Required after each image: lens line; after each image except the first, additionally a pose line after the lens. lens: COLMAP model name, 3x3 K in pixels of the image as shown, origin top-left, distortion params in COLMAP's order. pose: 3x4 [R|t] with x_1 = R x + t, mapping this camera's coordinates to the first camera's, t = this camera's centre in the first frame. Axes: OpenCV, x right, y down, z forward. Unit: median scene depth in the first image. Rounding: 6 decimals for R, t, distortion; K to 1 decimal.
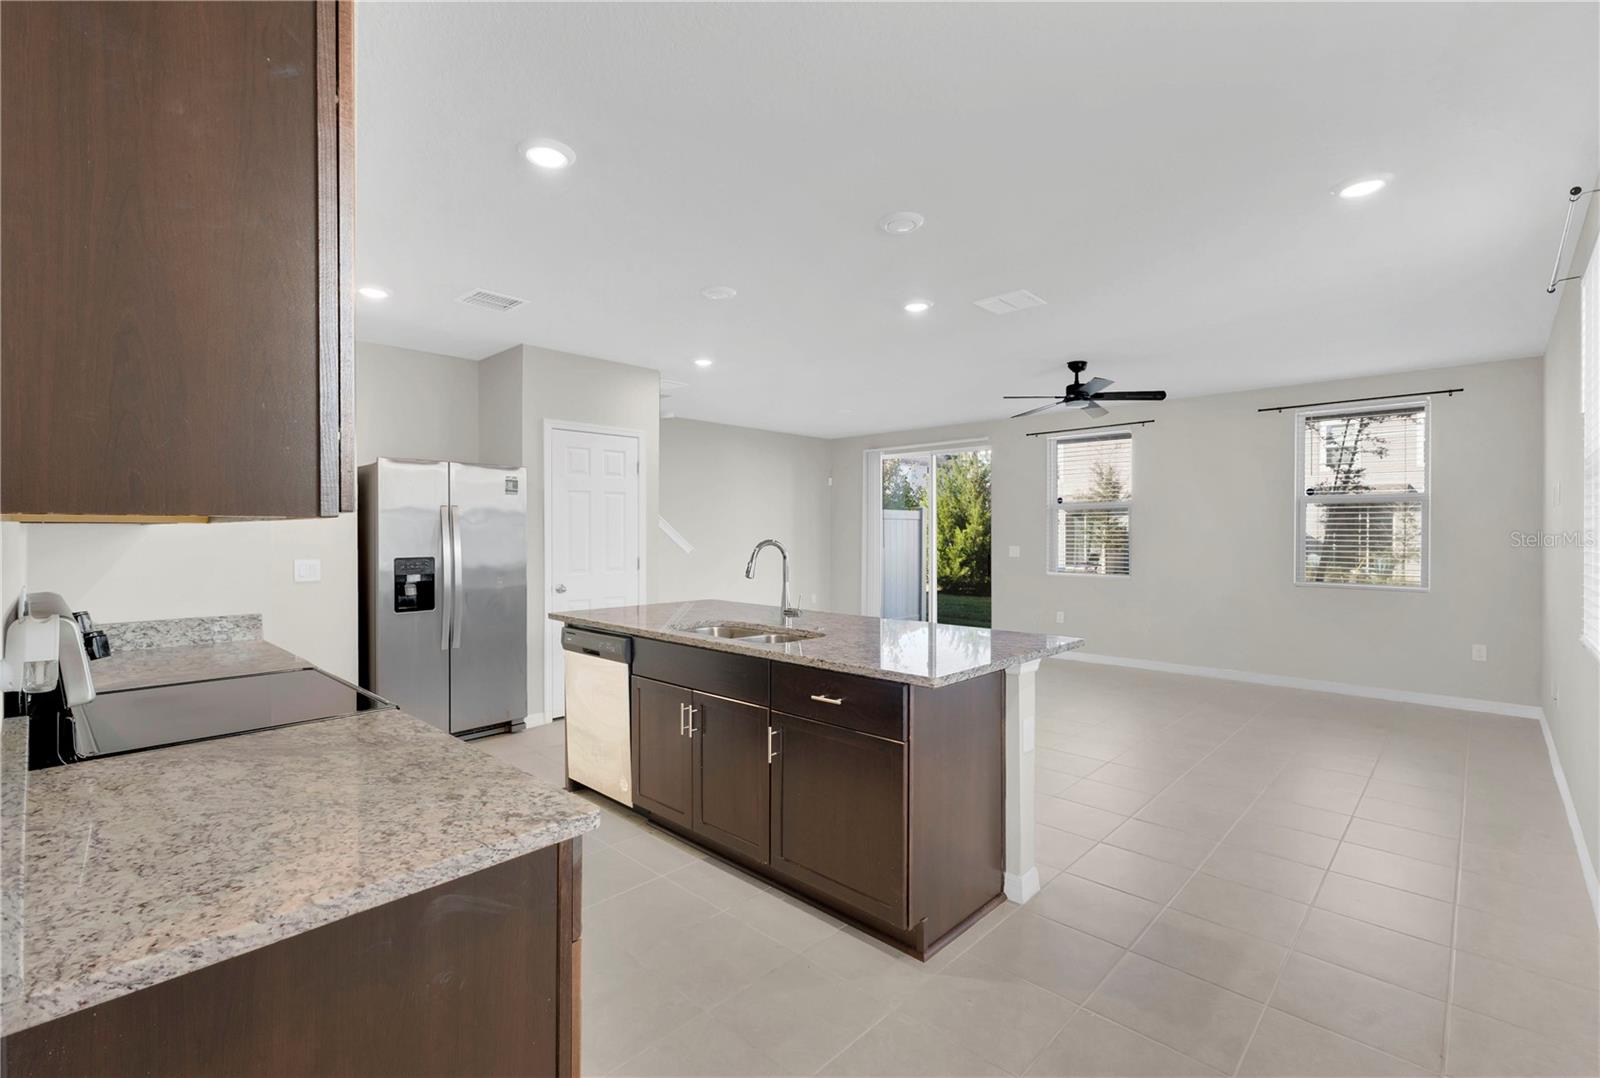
lens RADIAL K [[735.9, 0, 805.1], [0, 735.9, 532.0], [0, 0, 1]] dist [-0.001879, -0.000808]
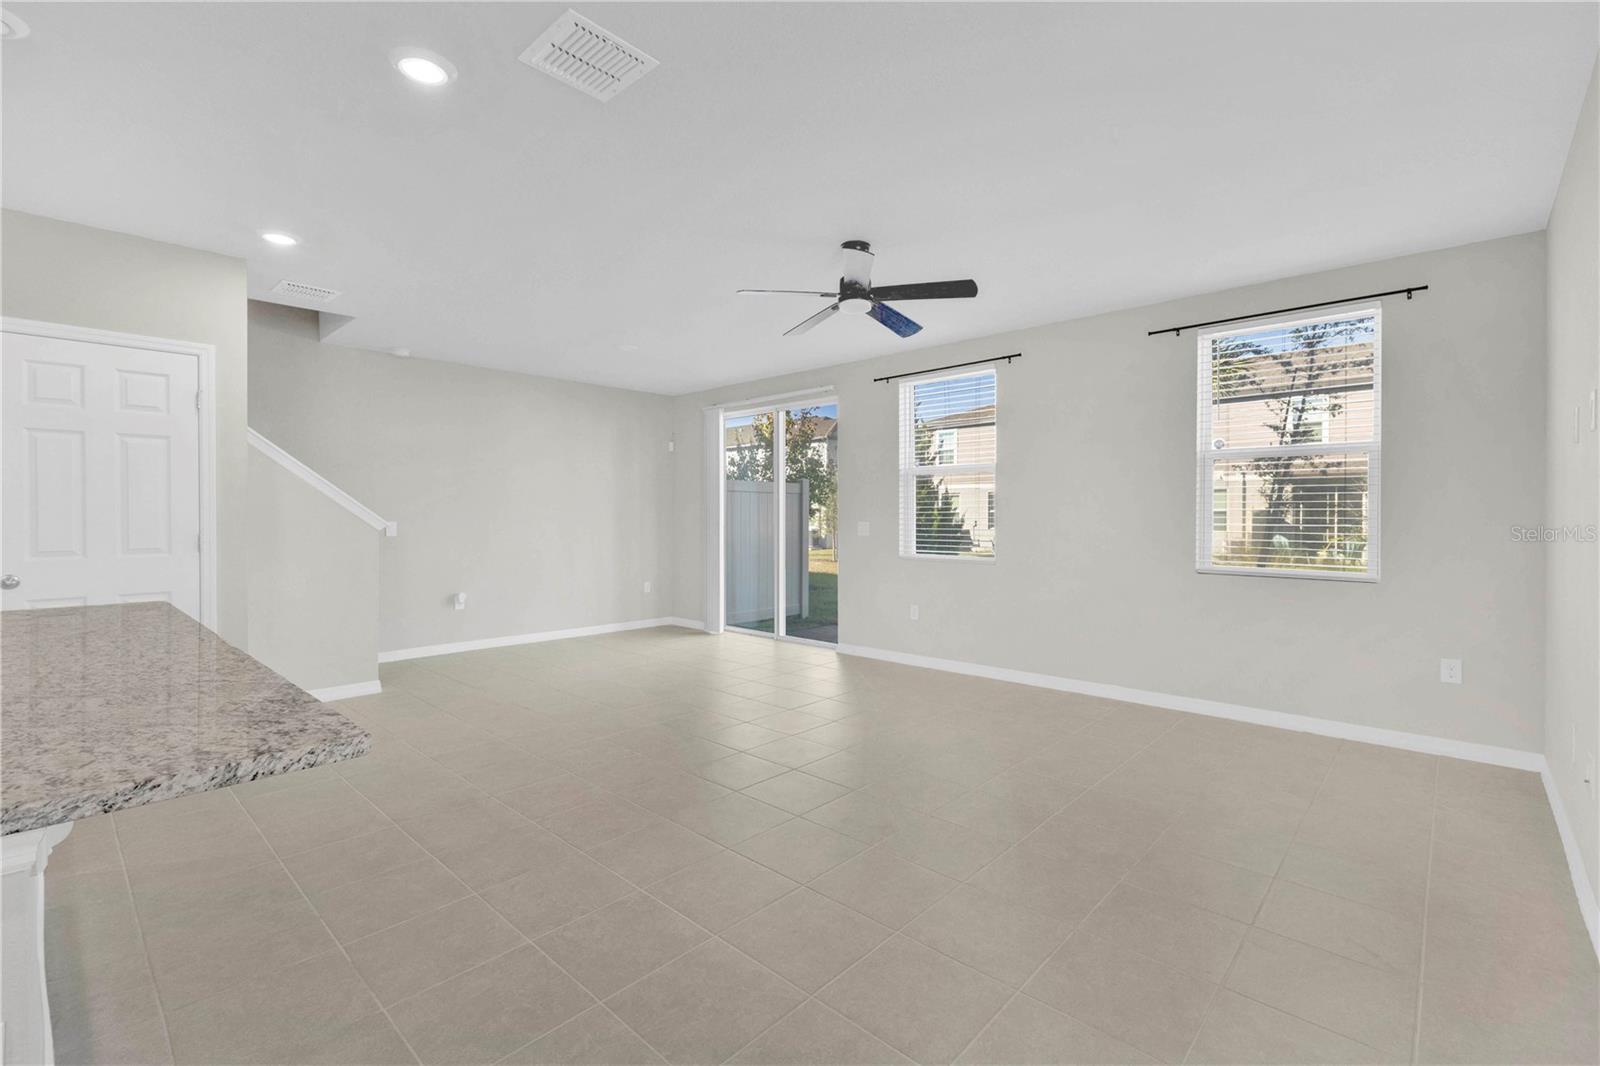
lens RADIAL K [[721.9, 0, 801.1], [0, 721.9, 519.2], [0, 0, 1]] dist [0.013570, -0.000552]
pose [[0.999931, -0.002002, 0.011539, 0.297023], [0.001950, 0.999988, 0.004514, 0.017638], [-0.011548, -0.004491, 0.999923, 0.318470]]
